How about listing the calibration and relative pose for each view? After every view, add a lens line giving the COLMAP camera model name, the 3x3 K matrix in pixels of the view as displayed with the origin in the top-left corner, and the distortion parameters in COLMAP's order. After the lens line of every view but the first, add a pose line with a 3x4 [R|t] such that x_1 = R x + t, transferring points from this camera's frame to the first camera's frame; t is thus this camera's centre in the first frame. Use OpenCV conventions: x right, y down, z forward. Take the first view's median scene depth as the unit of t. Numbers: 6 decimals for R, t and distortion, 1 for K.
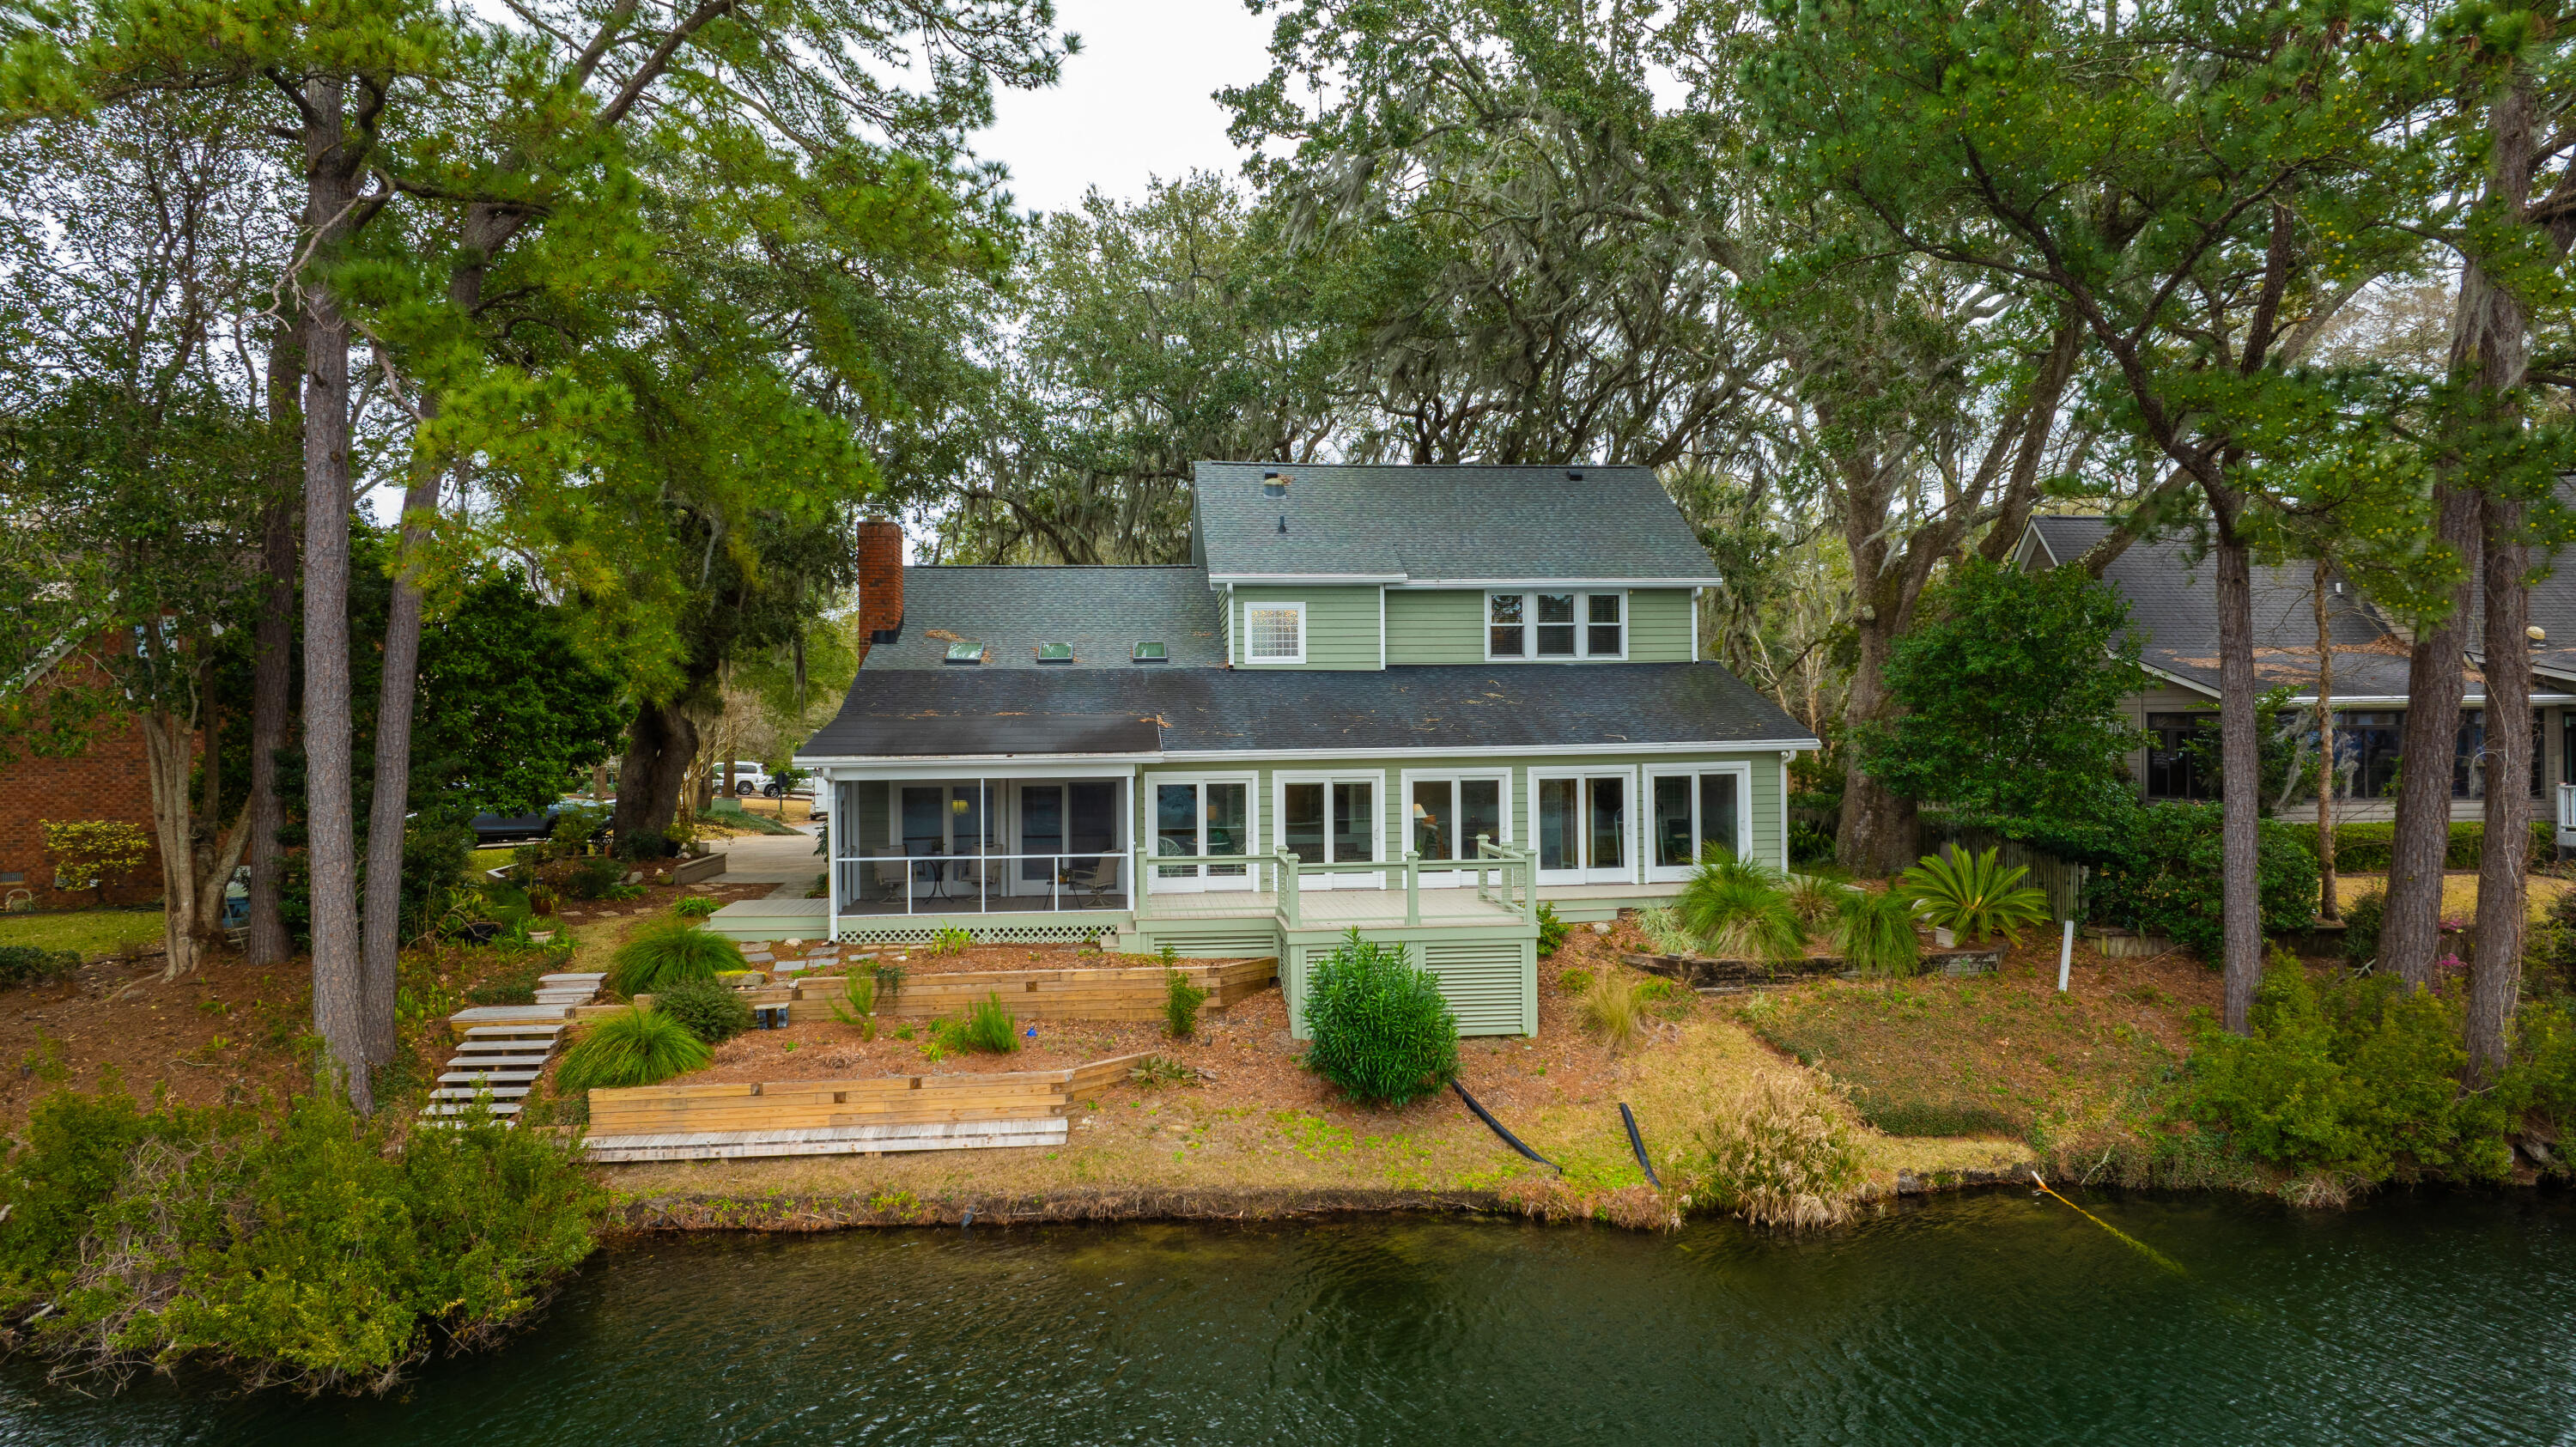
lens RADIAL K [[1784.2, 0, 1288.0], [0, 1784.2, 723.5], [0, 0, 1]] dist [-0.012960, -0.006622]
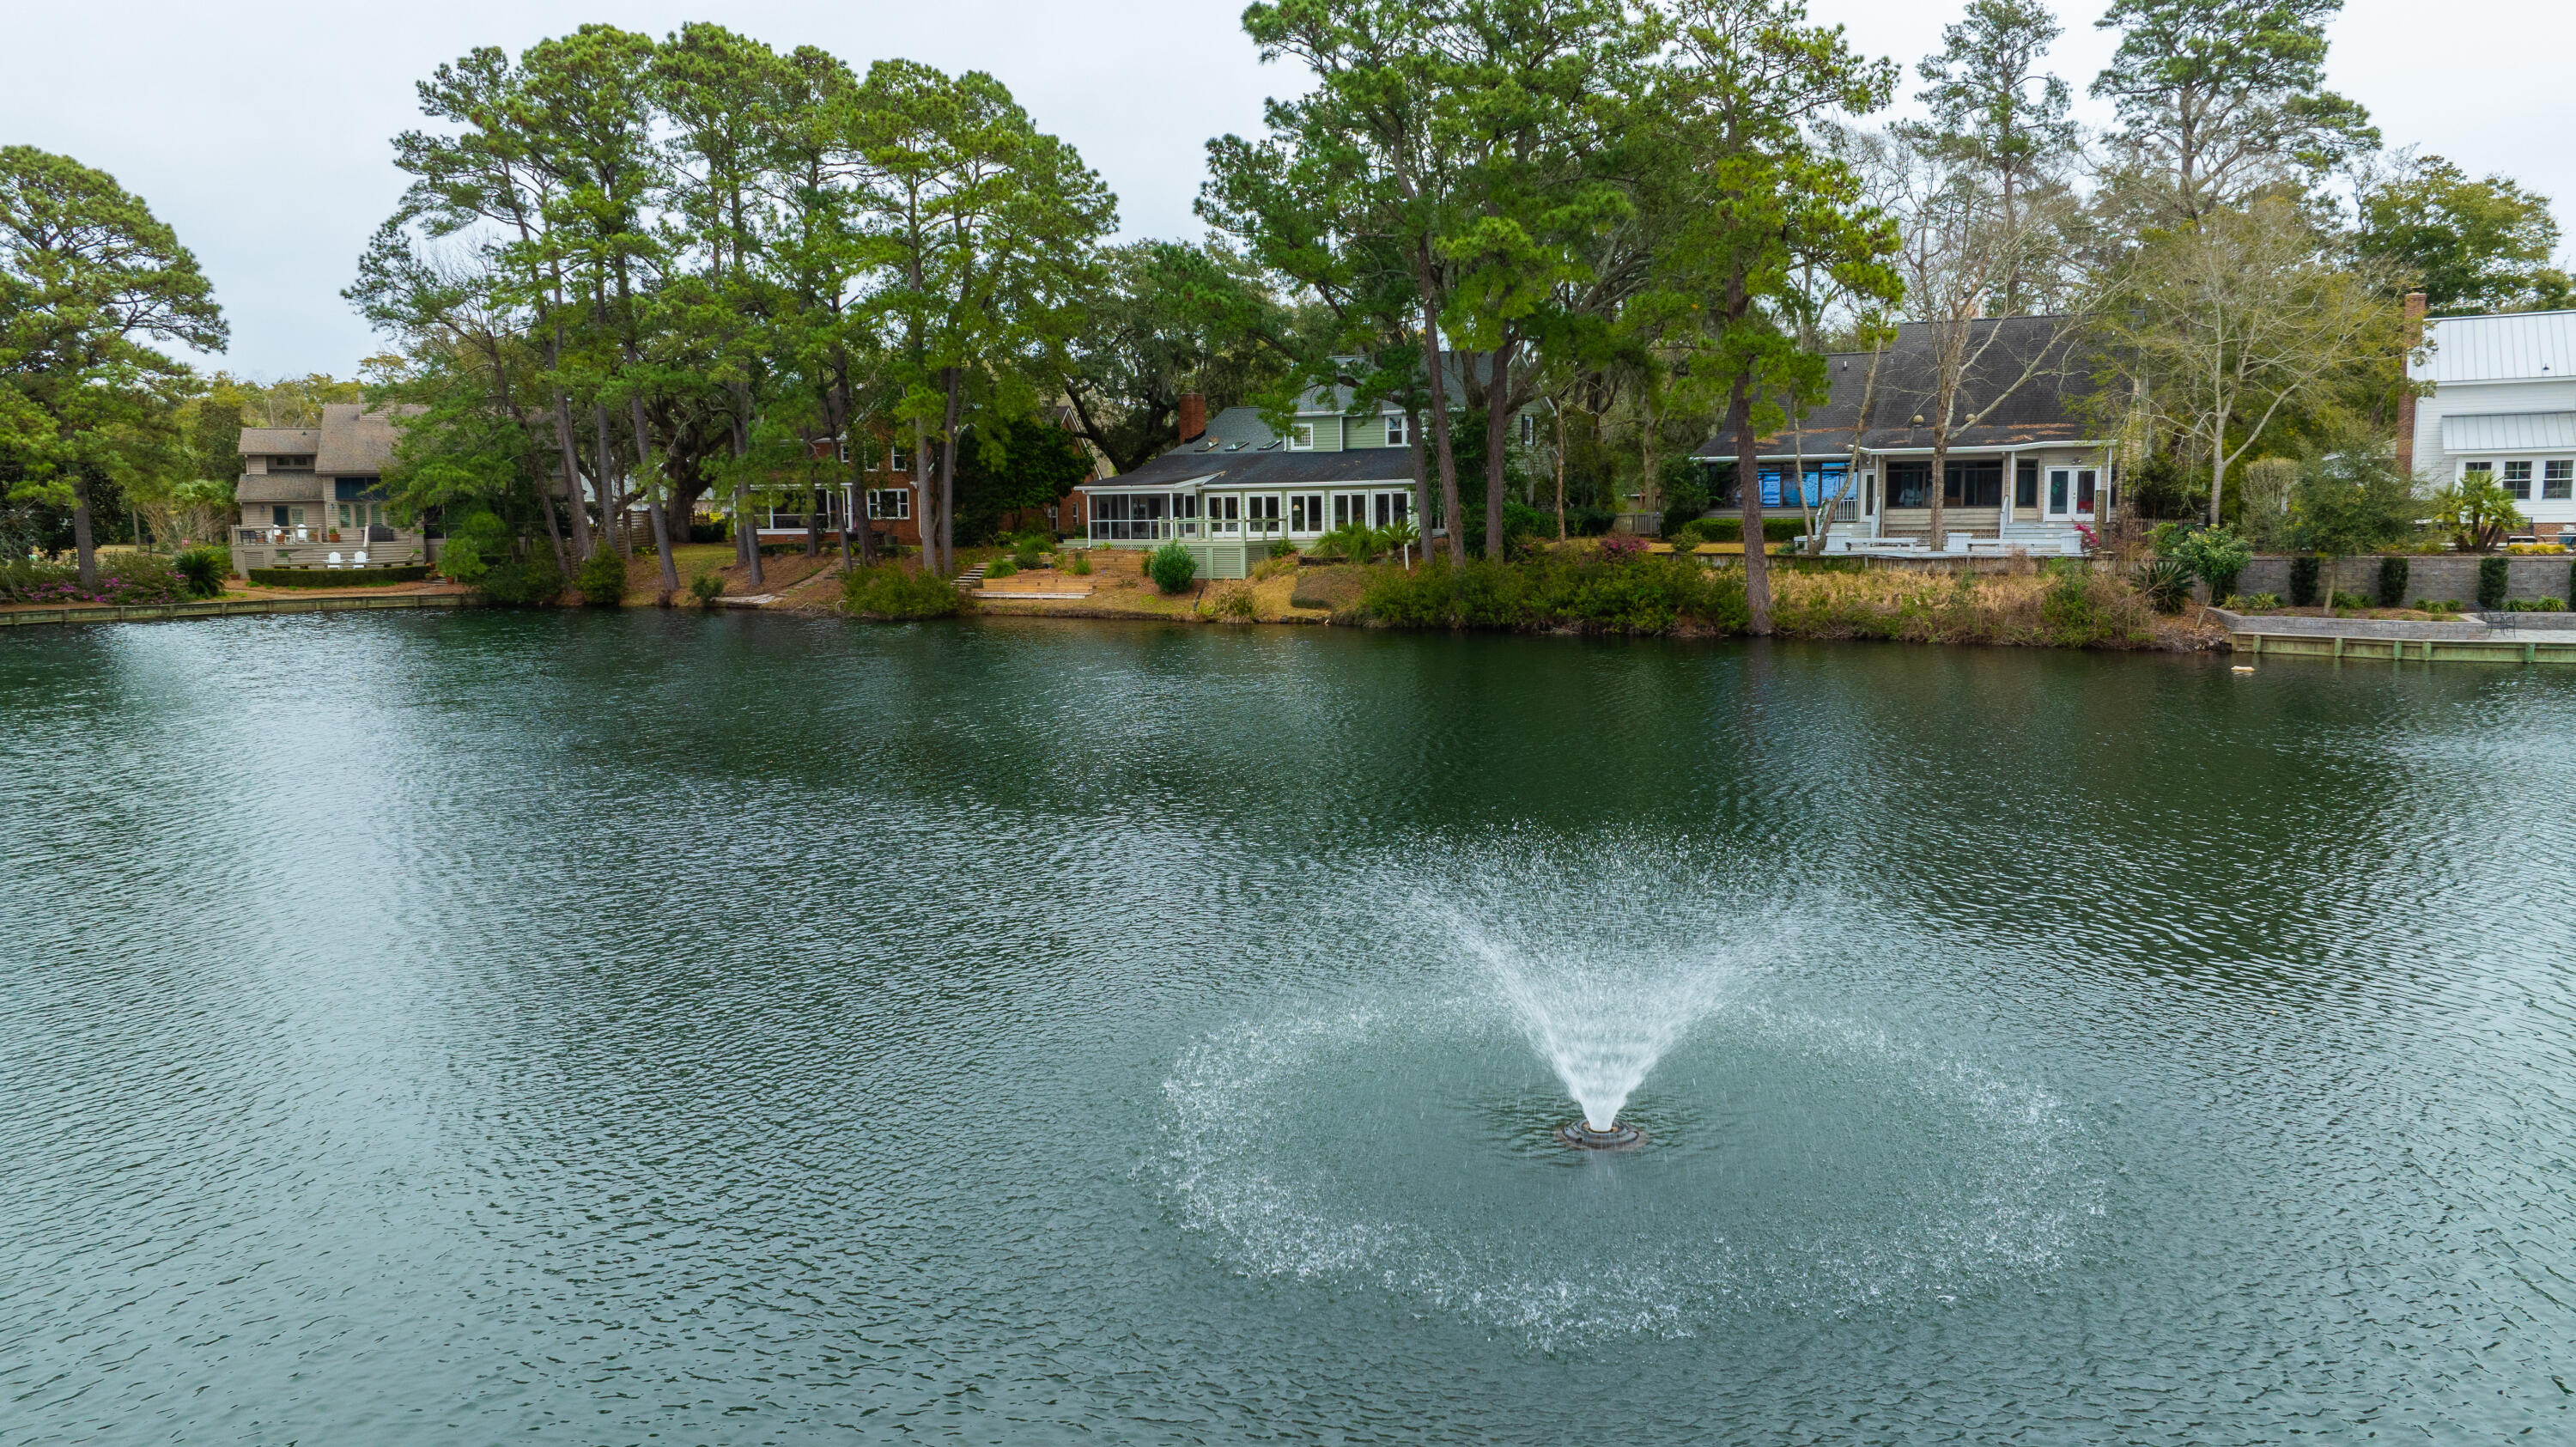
lens RADIAL K [[1796.1, 0, 1288.0], [0, 1796.1, 723.5], [0, 0, 1]] dist [-0.061204, 0.079999]
pose [[0.795763, 0.073275, -0.601159, 2.013959], [0.016082, 0.989746, 0.141928, -0.014534], [0.605394, -0.122609, 0.786425, -1.366538]]
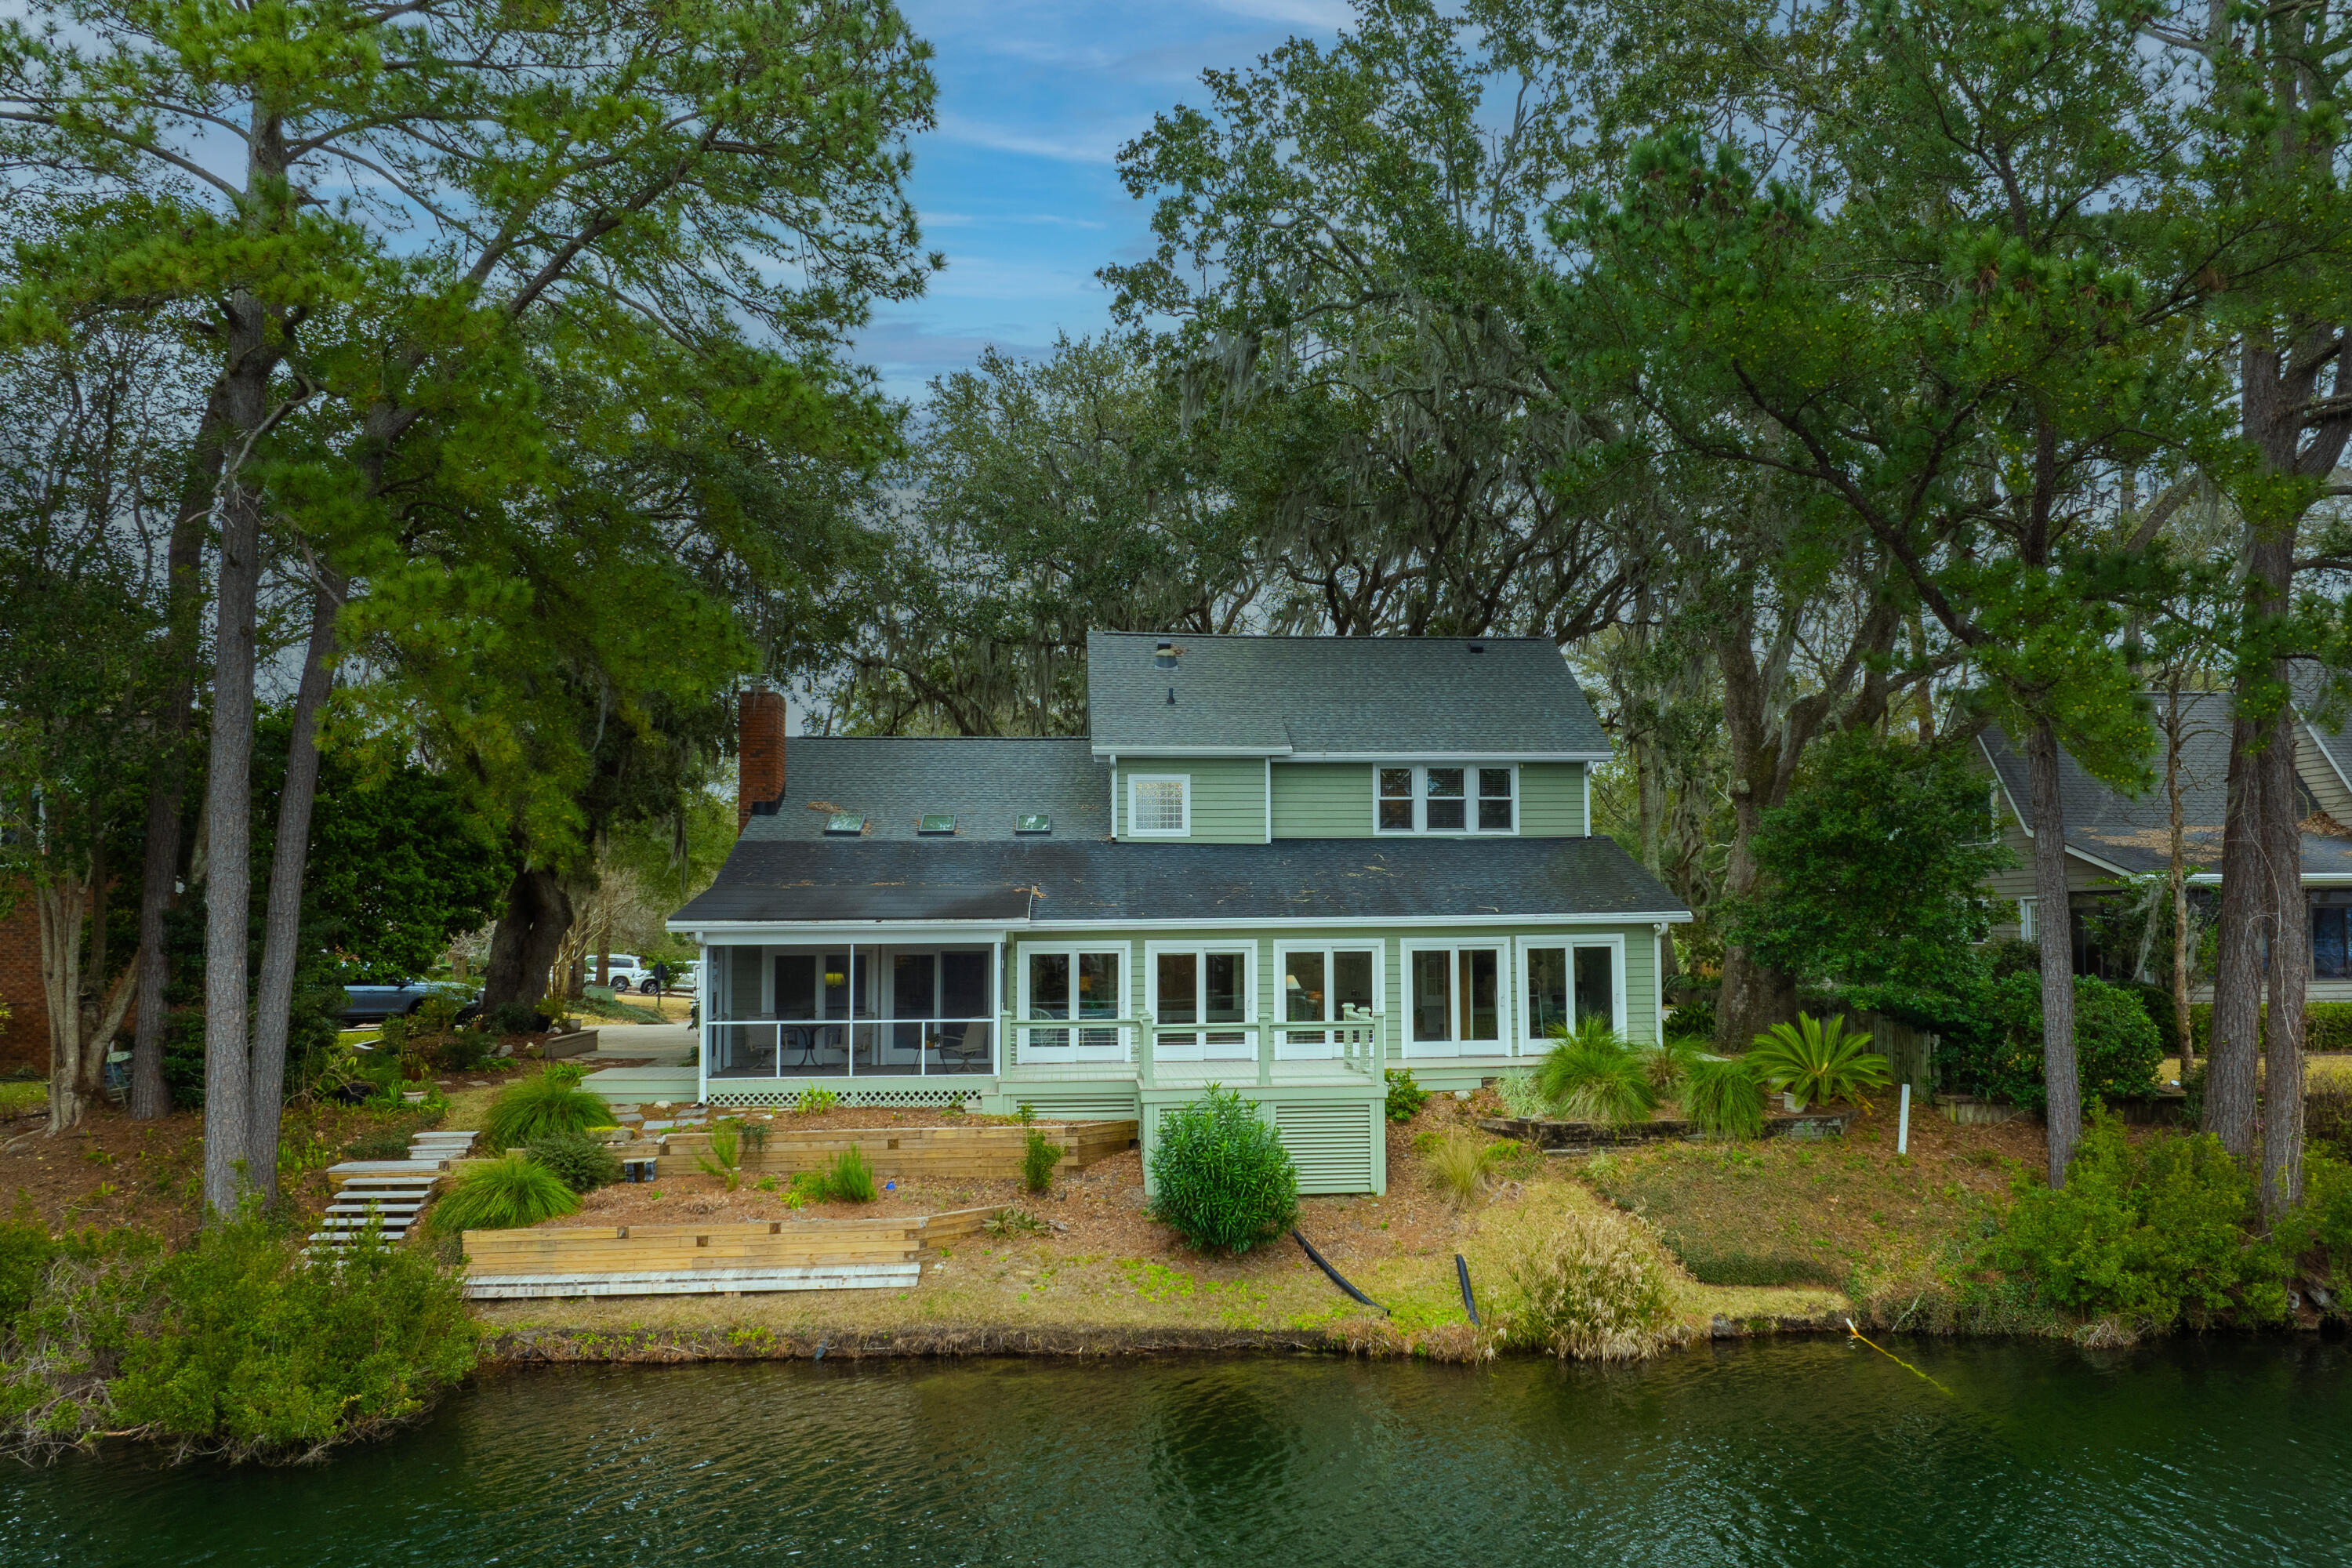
lens RADIAL K [[2087.0, 0, 1264.5], [0, 2087.0, 784.1], [0, 0, 1]] dist [-0.006682, -0.026117]
pose [[0.999988, 0.004084, 0.002661, 0.064982], [-0.003896, 0.997734, -0.067163, 0.020180], [-0.002930, 0.067152, 0.997738, -0.210373]]
